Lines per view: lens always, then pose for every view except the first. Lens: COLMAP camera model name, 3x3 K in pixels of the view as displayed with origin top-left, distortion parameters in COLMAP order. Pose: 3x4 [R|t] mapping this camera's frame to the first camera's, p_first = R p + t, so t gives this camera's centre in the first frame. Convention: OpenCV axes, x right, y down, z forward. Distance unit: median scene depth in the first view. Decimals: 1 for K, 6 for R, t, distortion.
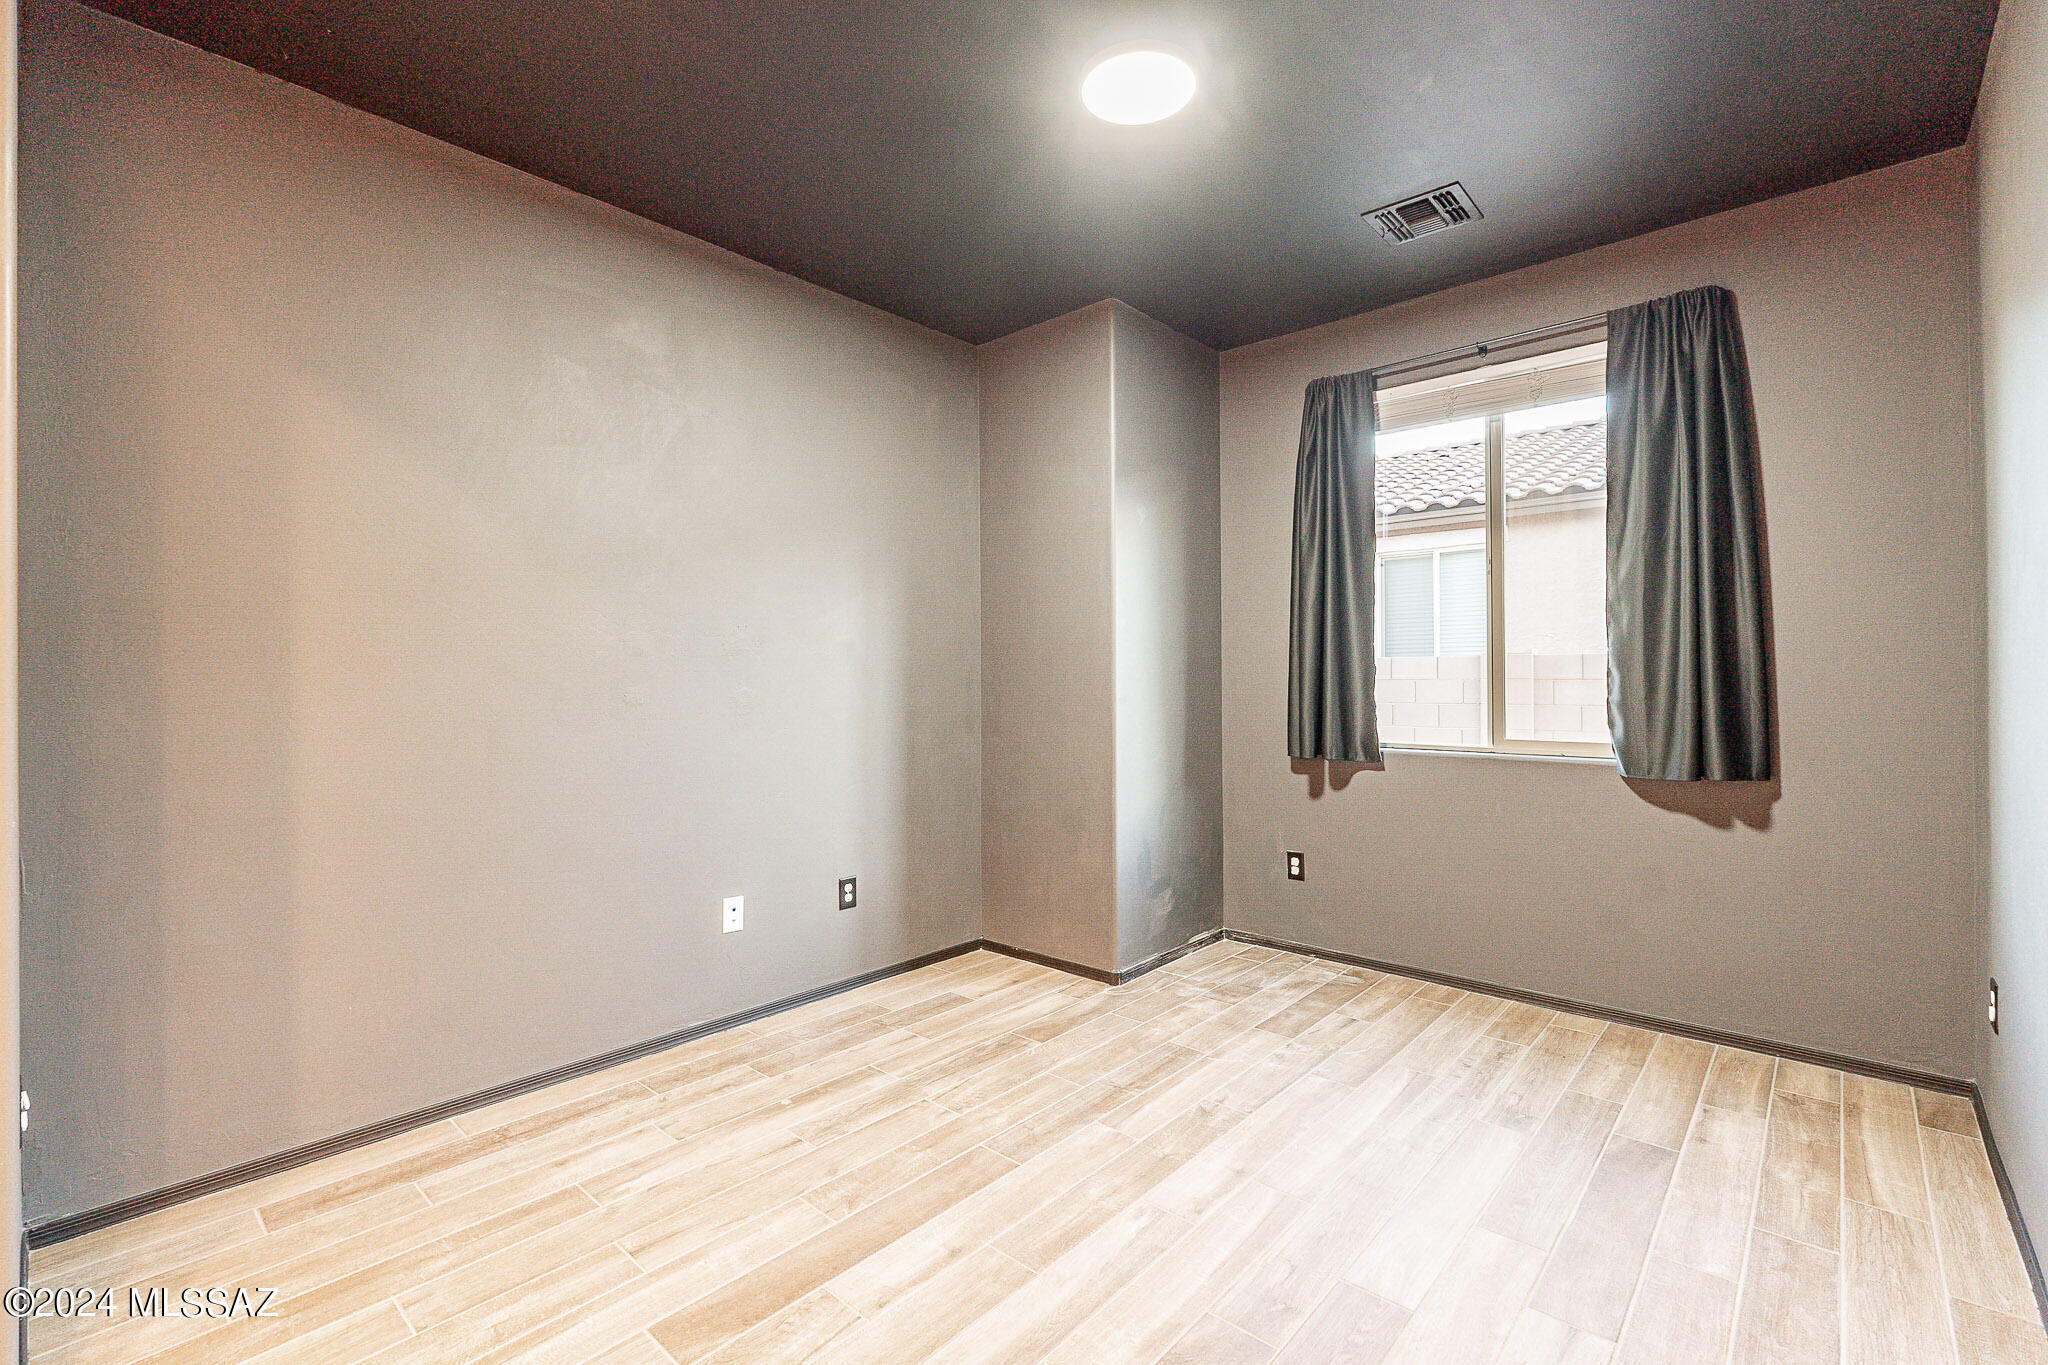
lens RADIAL K [[900.7, 0, 1025.4], [0, 900.7, 683.3], [0, 0, 1]] dist [0.002332, 0.001298]
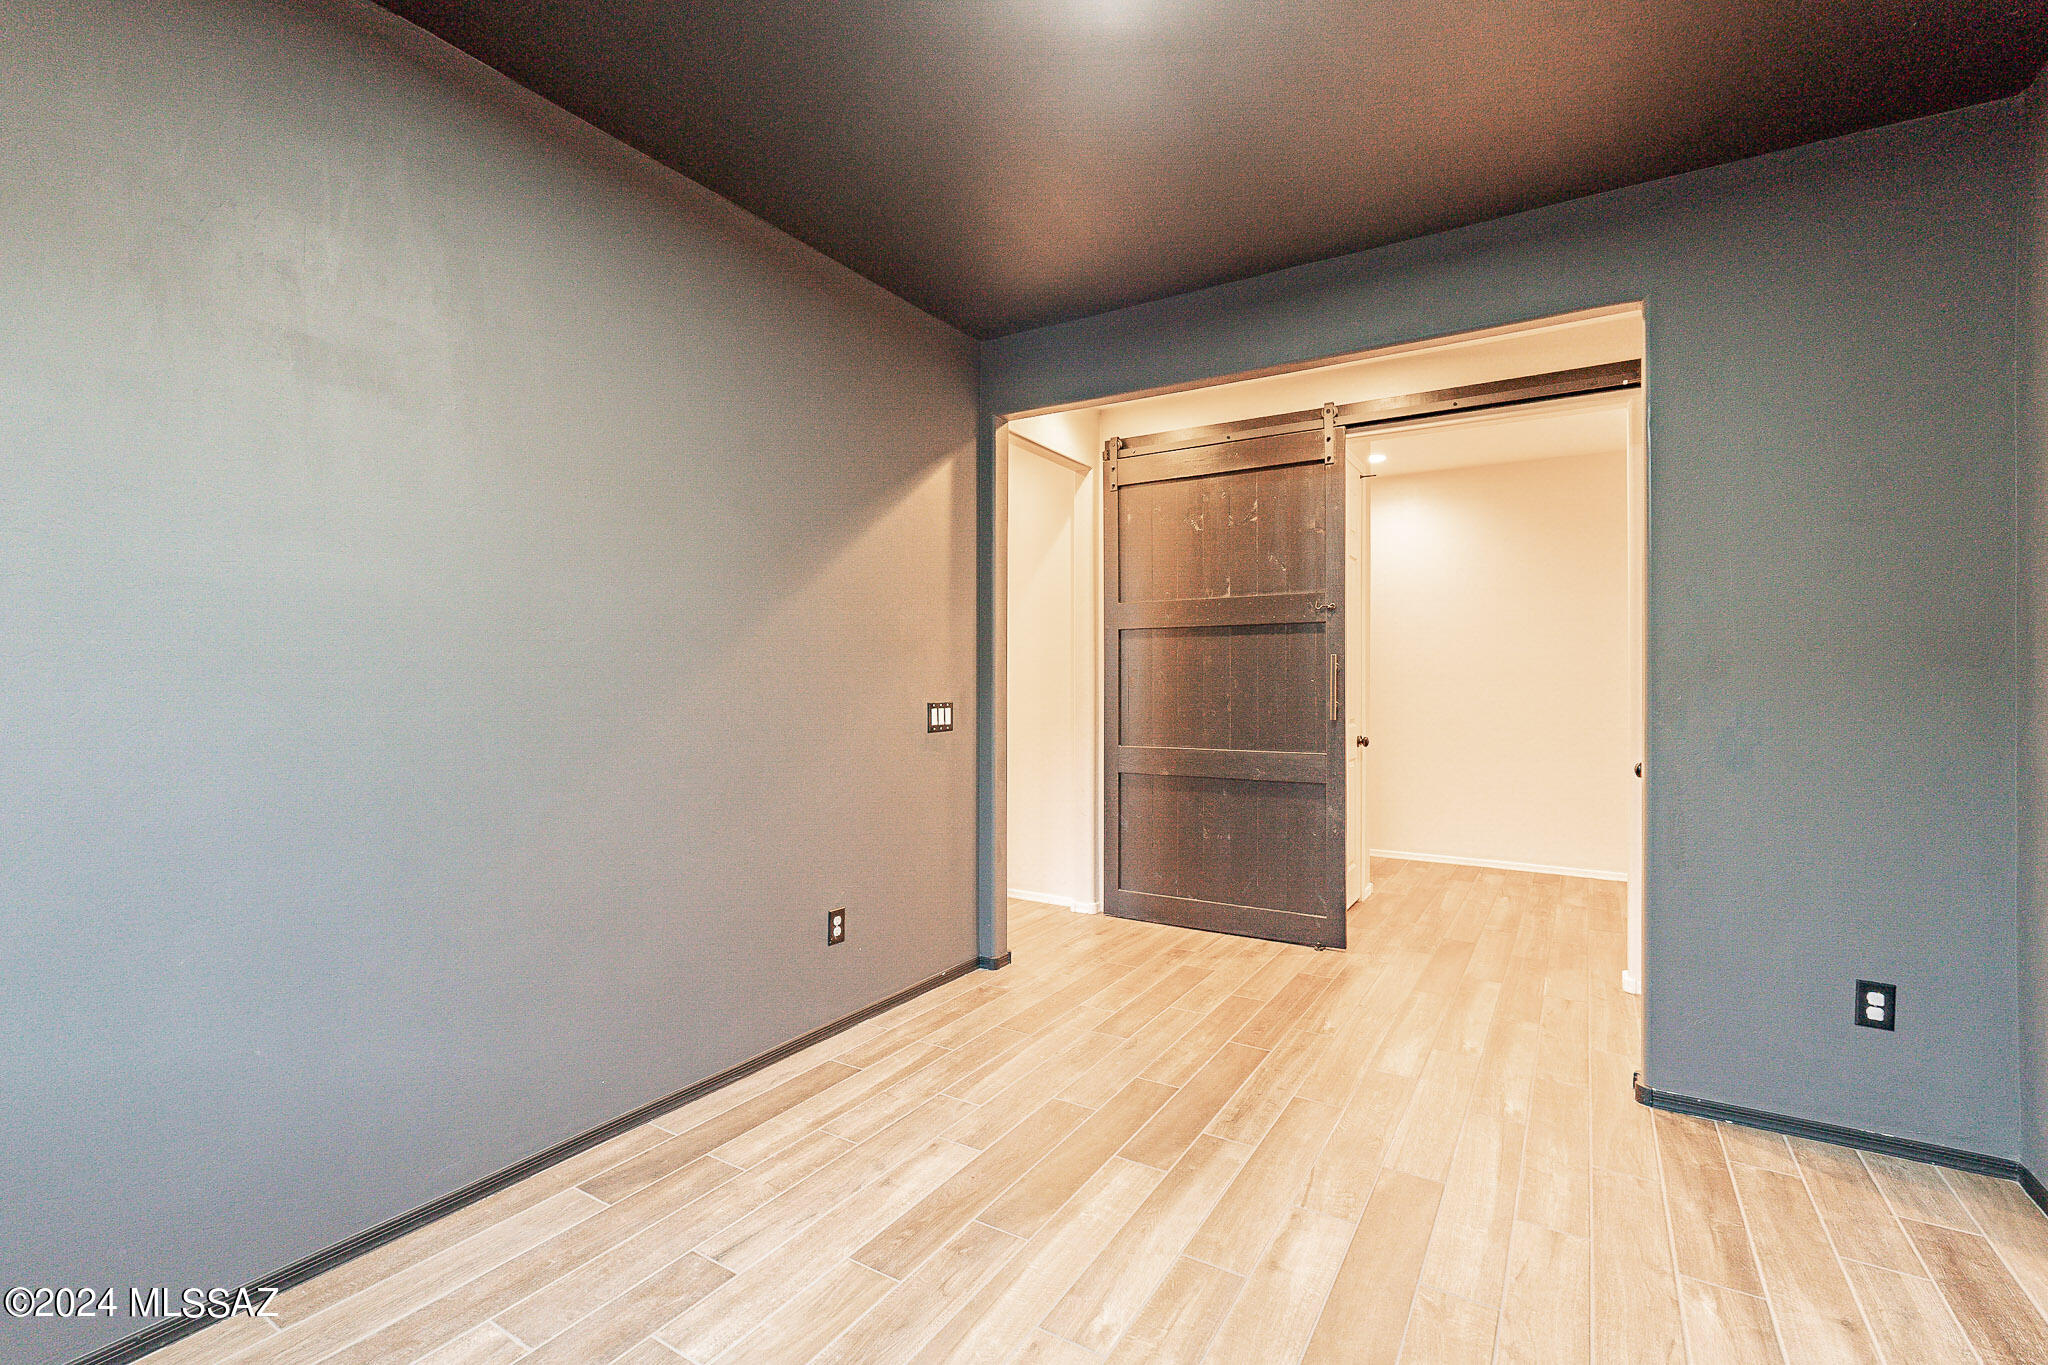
lens RADIAL K [[900.7, 0, 1023.7], [0, 900.7, 680.1], [0, 0, 1]] dist [0.002332, 0.001298]
pose [[-0.984663, -0.001365, -0.174462, 0.375370], [-0.000344, 0.999983, -0.005886, -0.015916], [0.174467, -0.005736, -0.984646, 1.963880]]
